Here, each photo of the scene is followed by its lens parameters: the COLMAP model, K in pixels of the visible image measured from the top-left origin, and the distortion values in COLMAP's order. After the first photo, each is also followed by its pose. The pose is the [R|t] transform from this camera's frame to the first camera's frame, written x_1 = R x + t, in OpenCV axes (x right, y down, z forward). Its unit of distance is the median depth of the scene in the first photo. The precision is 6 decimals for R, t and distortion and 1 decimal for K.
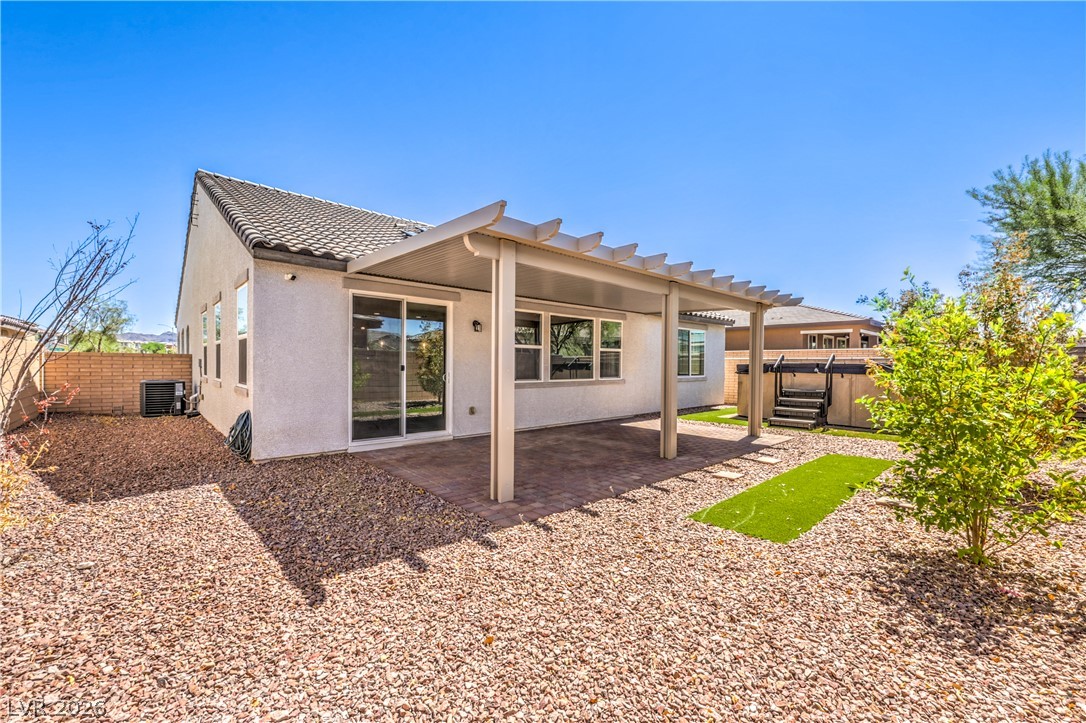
lens RADIAL K [[439.7, 0, 543.1], [0, 439.7, 370.8], [0, 0, 1]] dist [-0.000315, -0.000303]
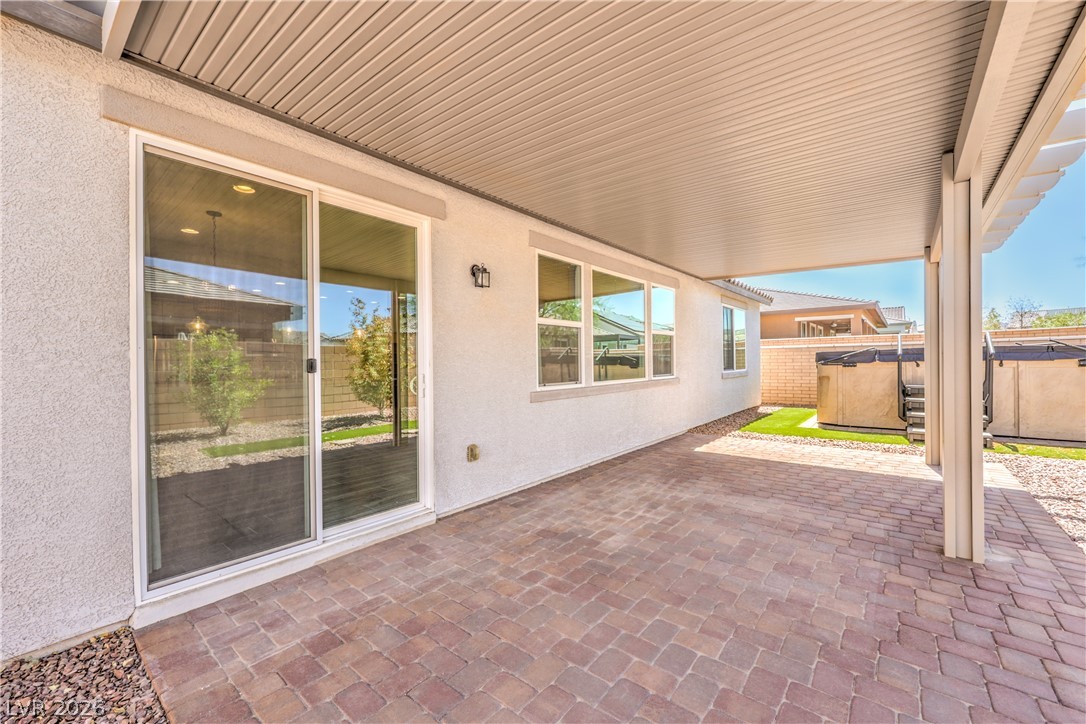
lens RADIAL K [[439.1, 0, 545.8], [0, 439.1, 360.9], [0, 0, 1]] dist [-0.000769, -0.000044]
pose [[0.989221, -0.022372, 0.144711, -0.130710], [0.025097, 0.999540, -0.017033, 0.000816], [-0.144264, 0.020481, 0.989327, 0.448882]]
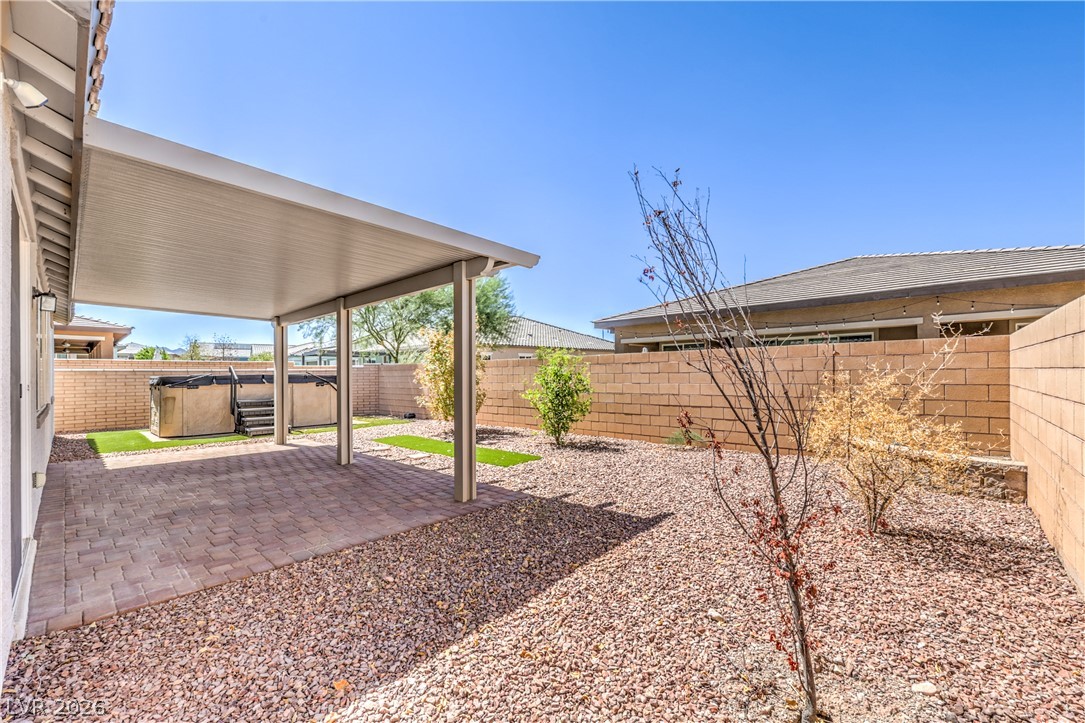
lens RADIAL K [[447.2, 0, 547.1], [0, 447.2, 372.7], [0, 0, 1]] dist [-0.000899, 0.000007]
pose [[-0.084582, -0.004795, 0.996405, -0.591796], [0.027319, 0.999601, 0.007130, -0.010360], [-0.996042, 0.027823, -0.084417, 0.433721]]
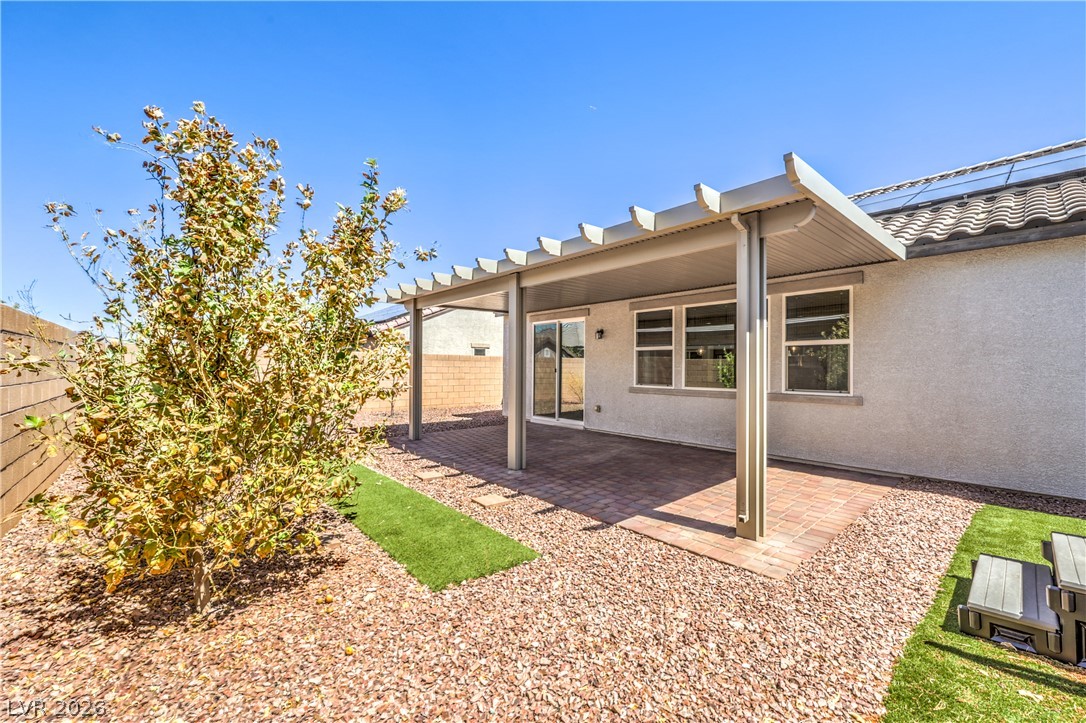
lens RADIAL K [[432.6, 0, 547.5], [0, 432.6, 370.0], [0, 0, 1]] dist [-0.001441, -0.000126]
pose [[-0.009814, -0.004687, -0.999941, 0.837422], [-0.024733, 0.999684, -0.004443, -0.001295], [0.999646, 0.024688, -0.009927, 0.764482]]
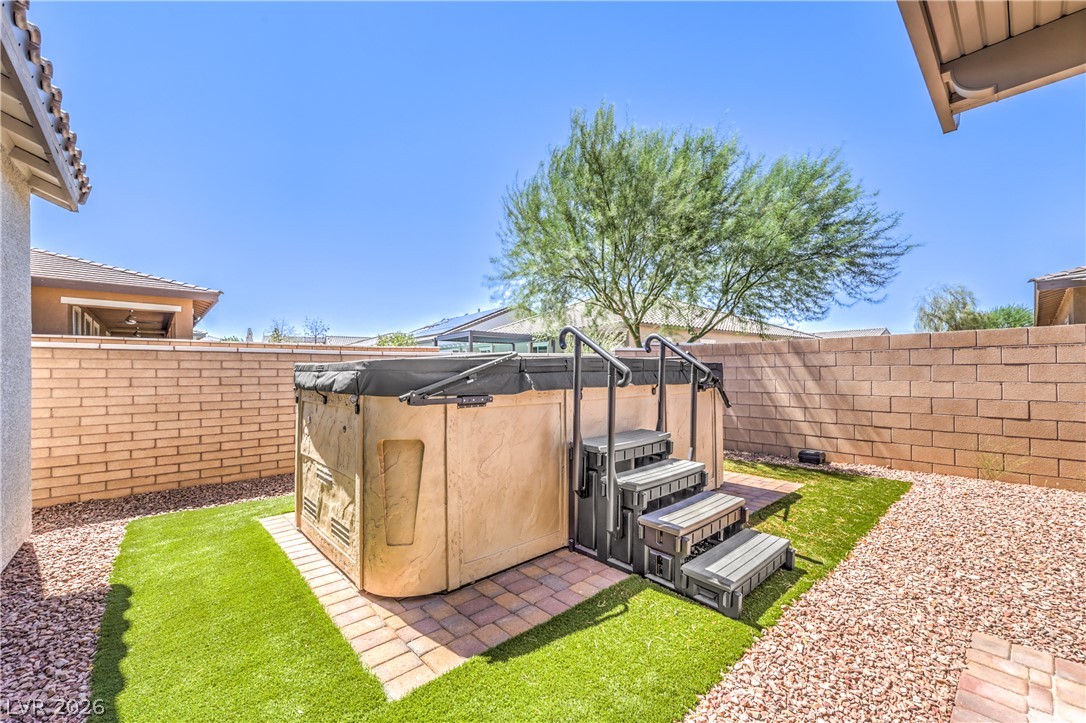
lens RADIAL K [[440.4, 0, 543.7], [0, 440.4, 358.4], [0, 0, 1]] dist [-0.001267, 0.000024]
pose [[0.009691, 0.016281, 0.999820, 0.286549], [0.022453, 0.999612, -0.016495, -0.012720], [-0.999701, 0.022608, 0.009322, 1.160255]]
